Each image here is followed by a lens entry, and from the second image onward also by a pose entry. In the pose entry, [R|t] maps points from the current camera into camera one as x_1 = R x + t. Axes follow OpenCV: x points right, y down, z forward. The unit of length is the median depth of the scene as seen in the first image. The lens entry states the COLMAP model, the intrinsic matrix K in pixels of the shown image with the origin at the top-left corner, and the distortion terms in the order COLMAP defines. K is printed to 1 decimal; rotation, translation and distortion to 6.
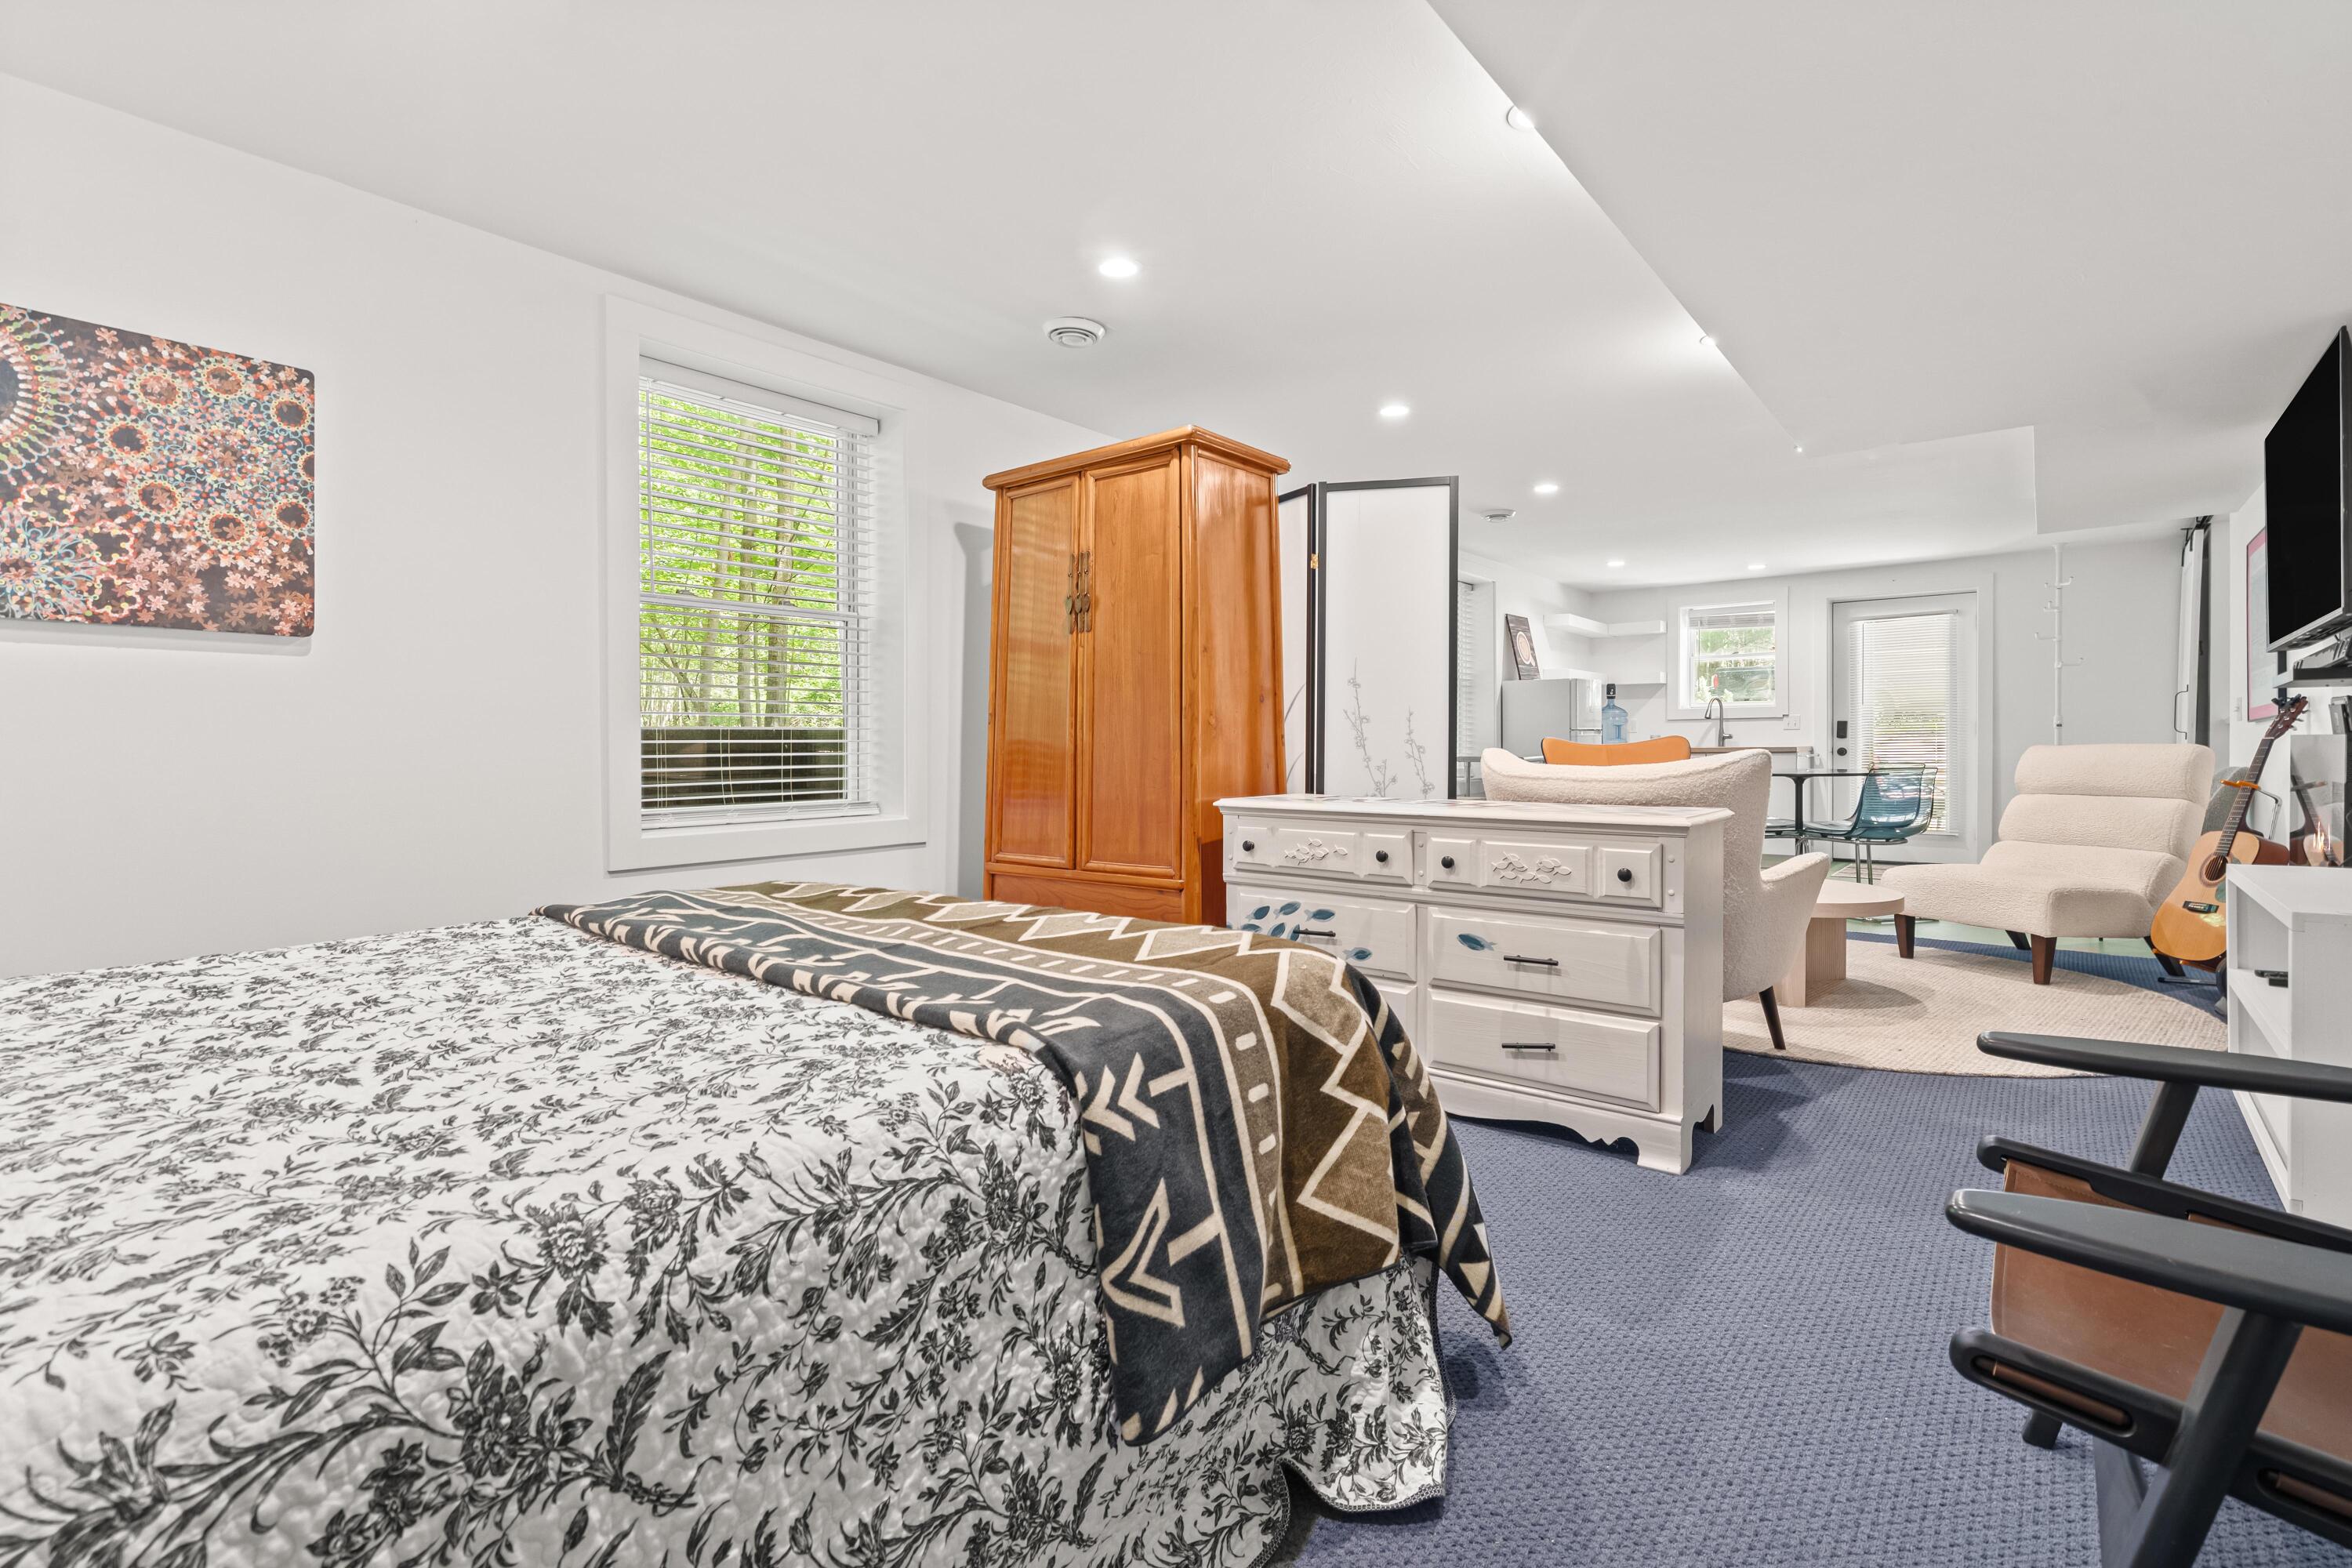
lens RADIAL K [[1086.0, 0, 1173.1], [0, 1086.0, 765.3], [0, 0, 1]] dist [-0.005991, 0.003582]
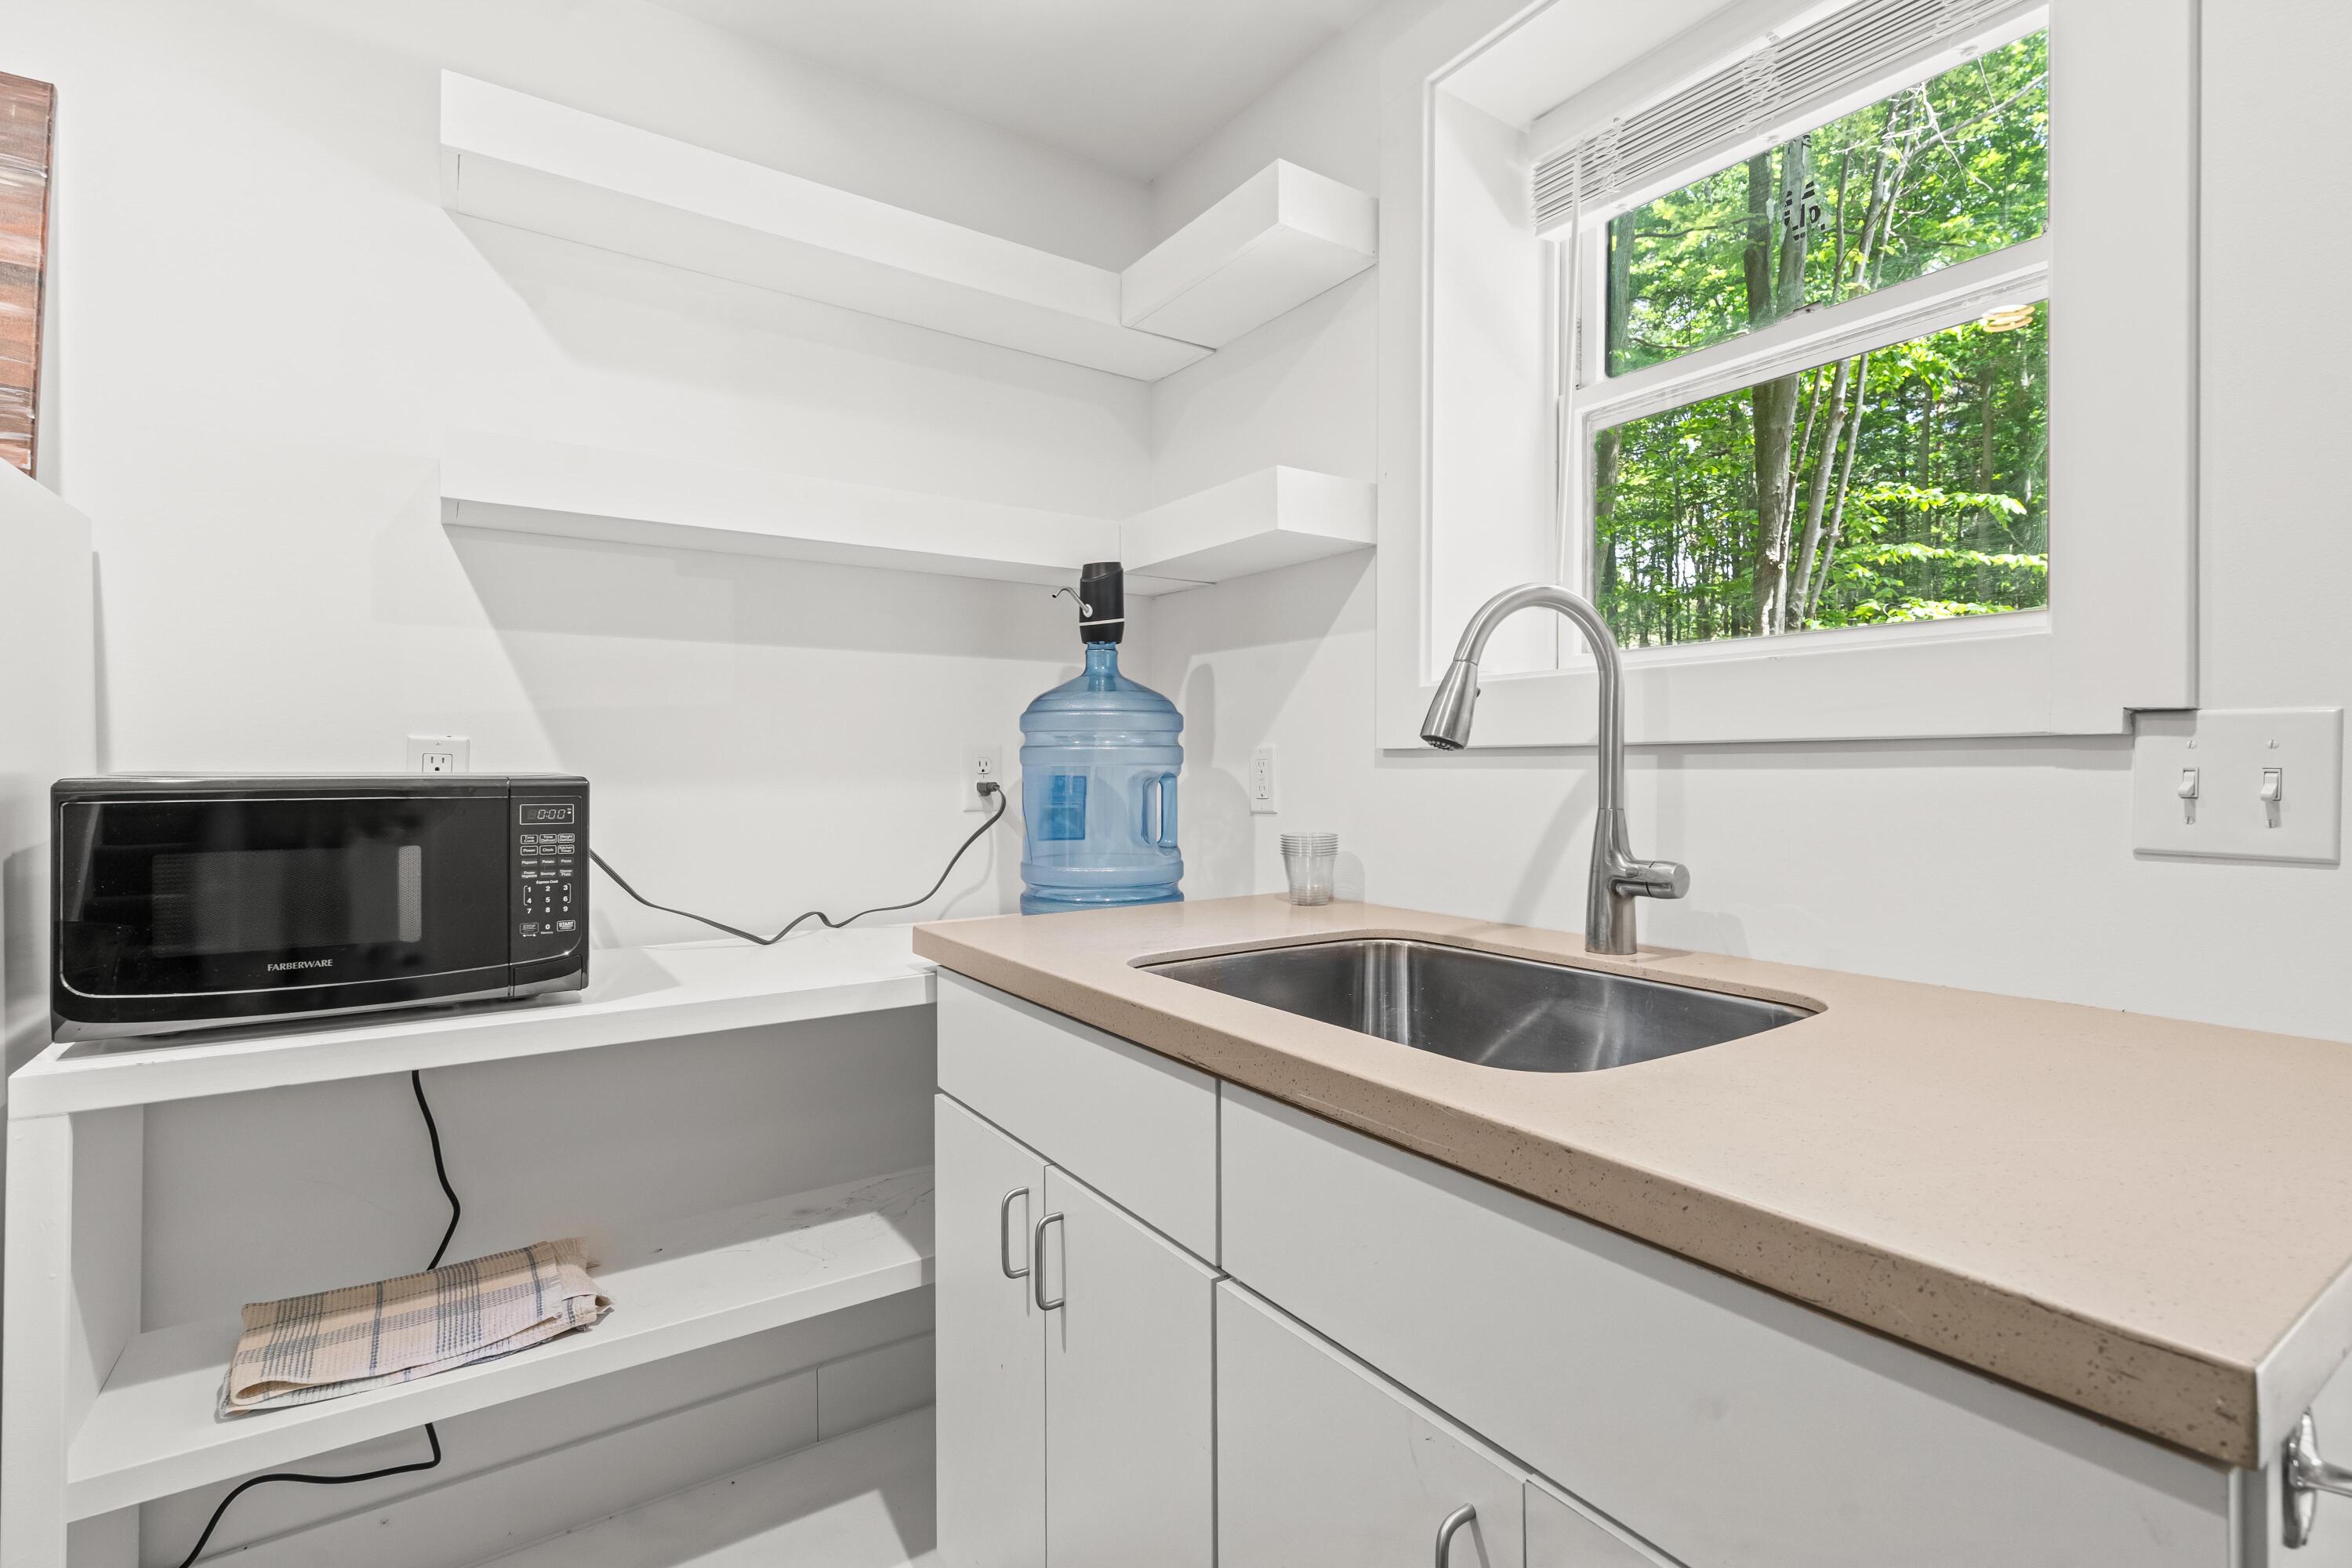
lens RADIAL K [[1086.0, 0, 1166.6], [0, 1086.0, 772.3], [0, 0, 1]] dist [-0.005991, 0.003582]
pose [[0.954067, 0.009152, -0.299455, 1.692759], [-0.012094, 0.999895, -0.007973, -0.130102], [0.299350, 0.011228, 0.954077, 2.923442]]
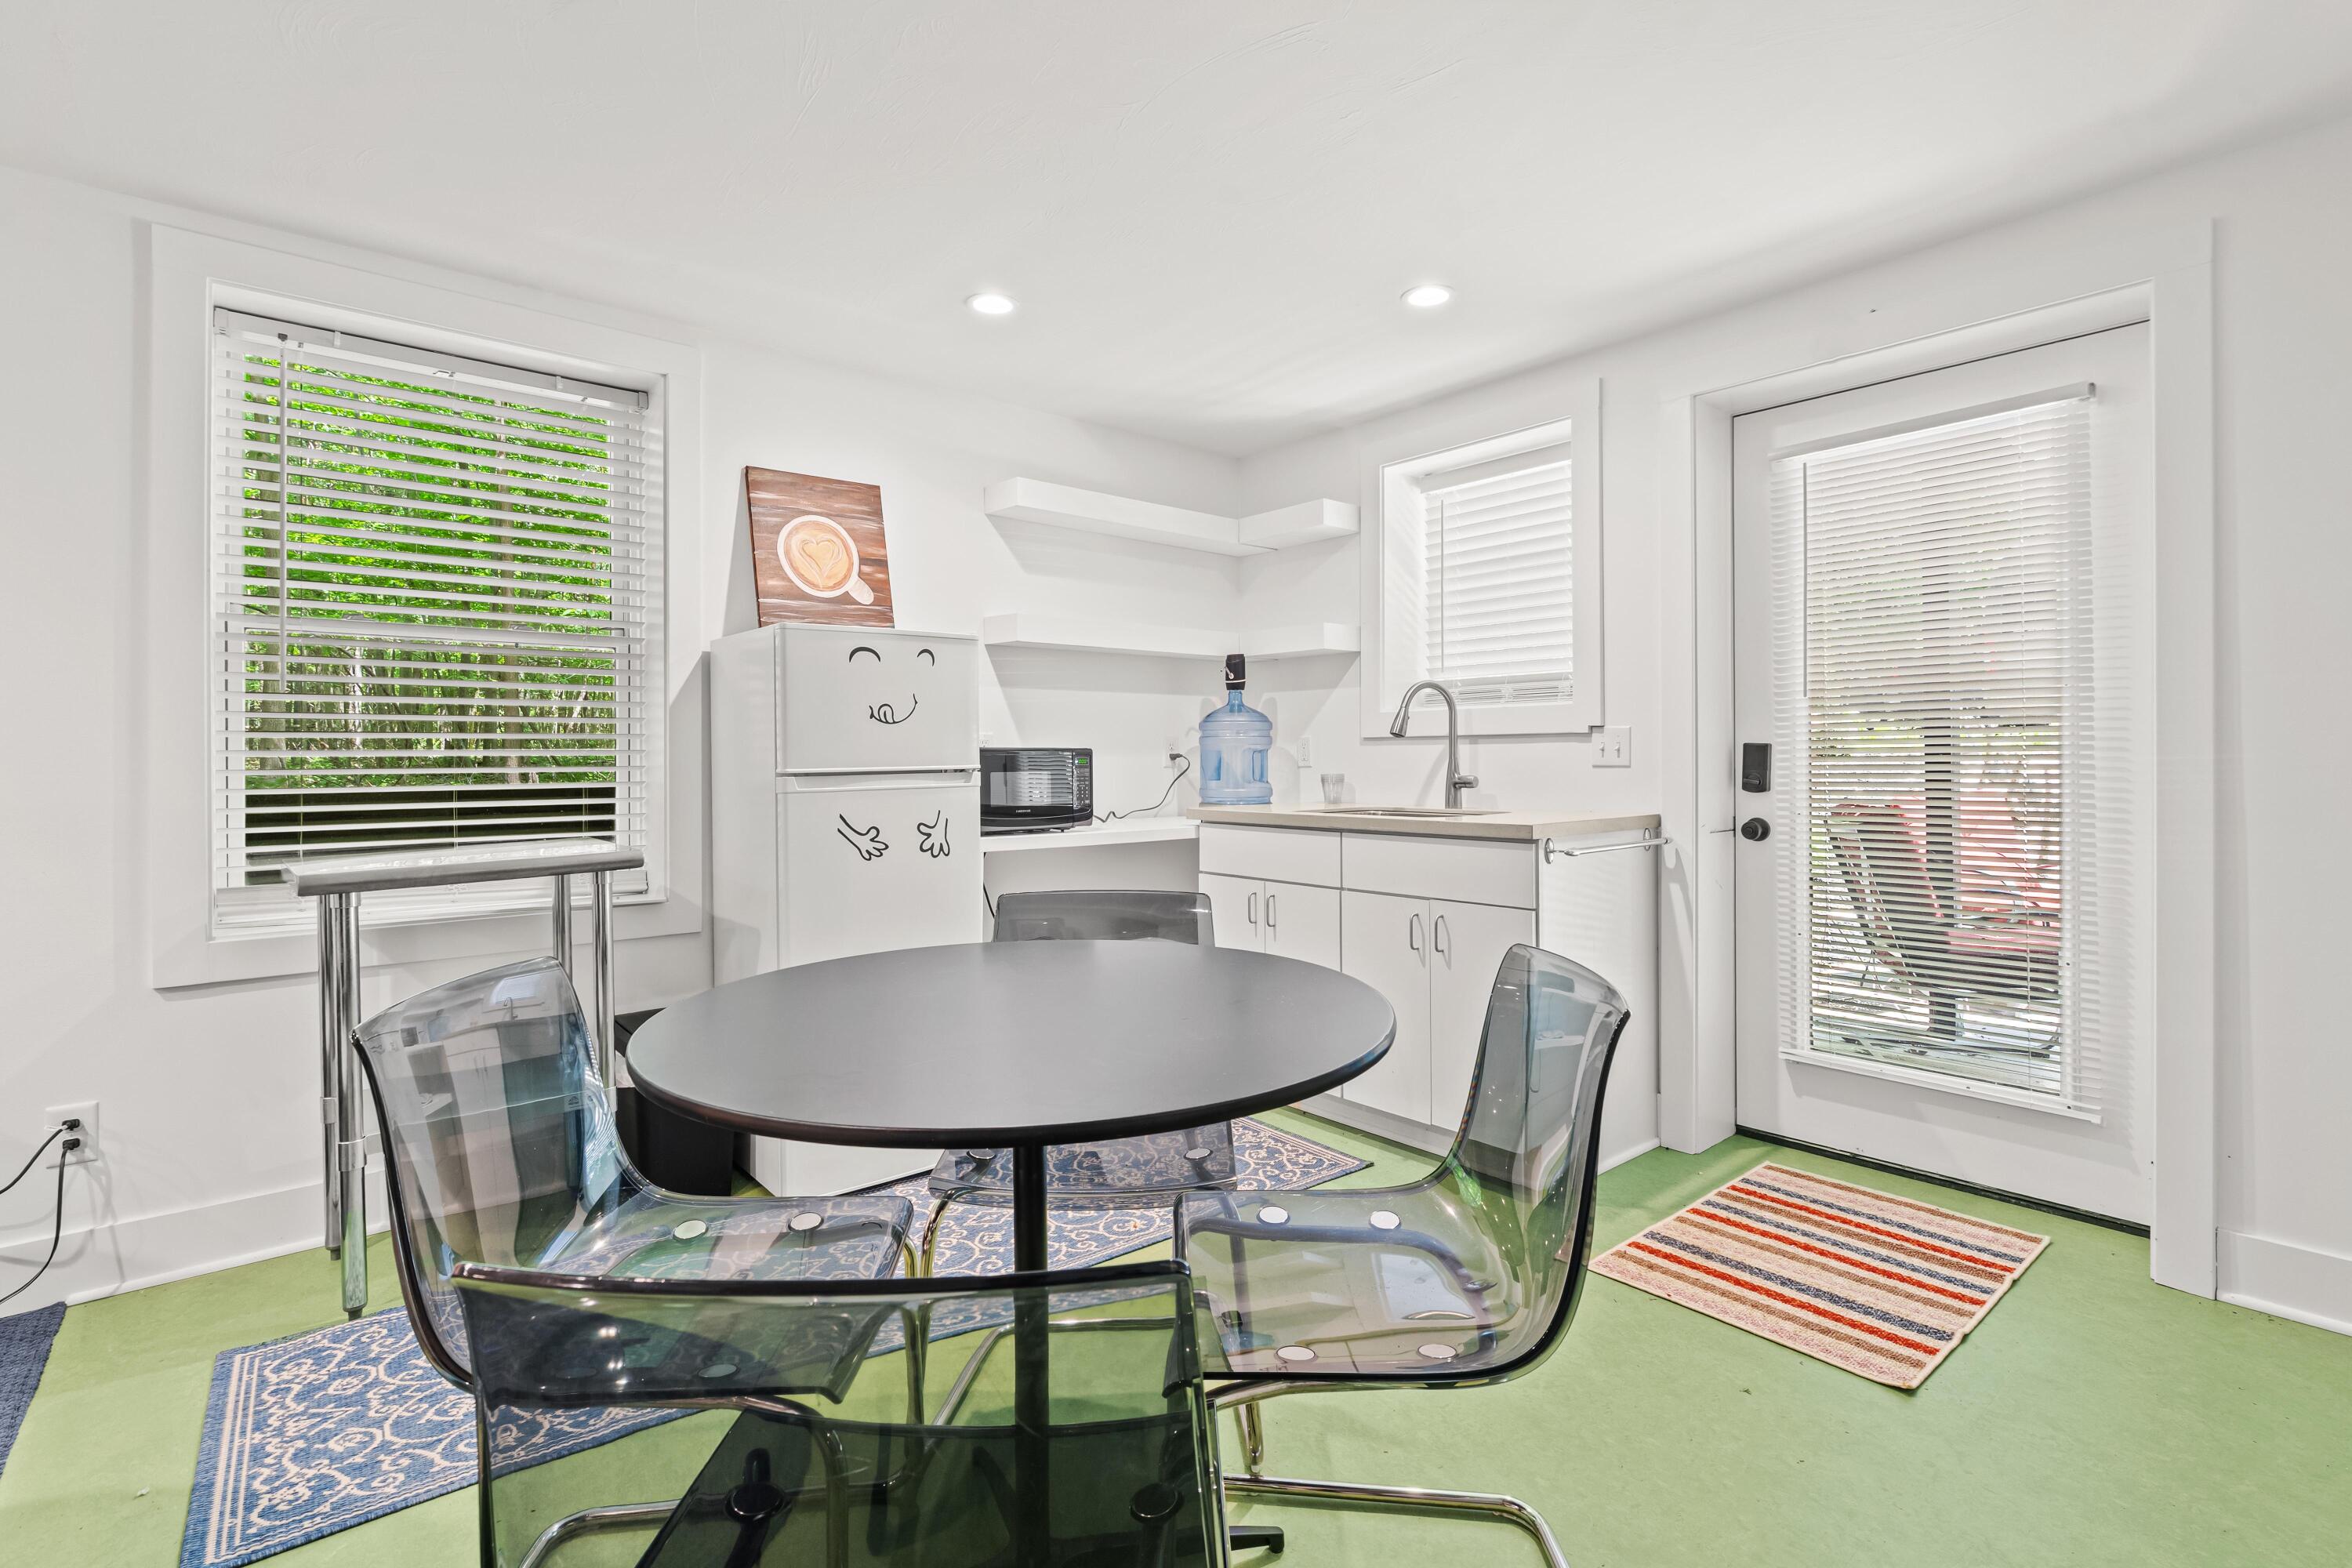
lens RADIAL K [[1086.0, 0, 1173.4], [0, 1086.0, 755.6], [0, 0, 1]] dist [-0.005991, 0.003582]
pose [[0.981598, 0.003622, -0.190925, 1.652217], [-0.006719, 0.999856, -0.015574, -0.100228], [0.190842, 0.016570, 0.981481, 2.042264]]
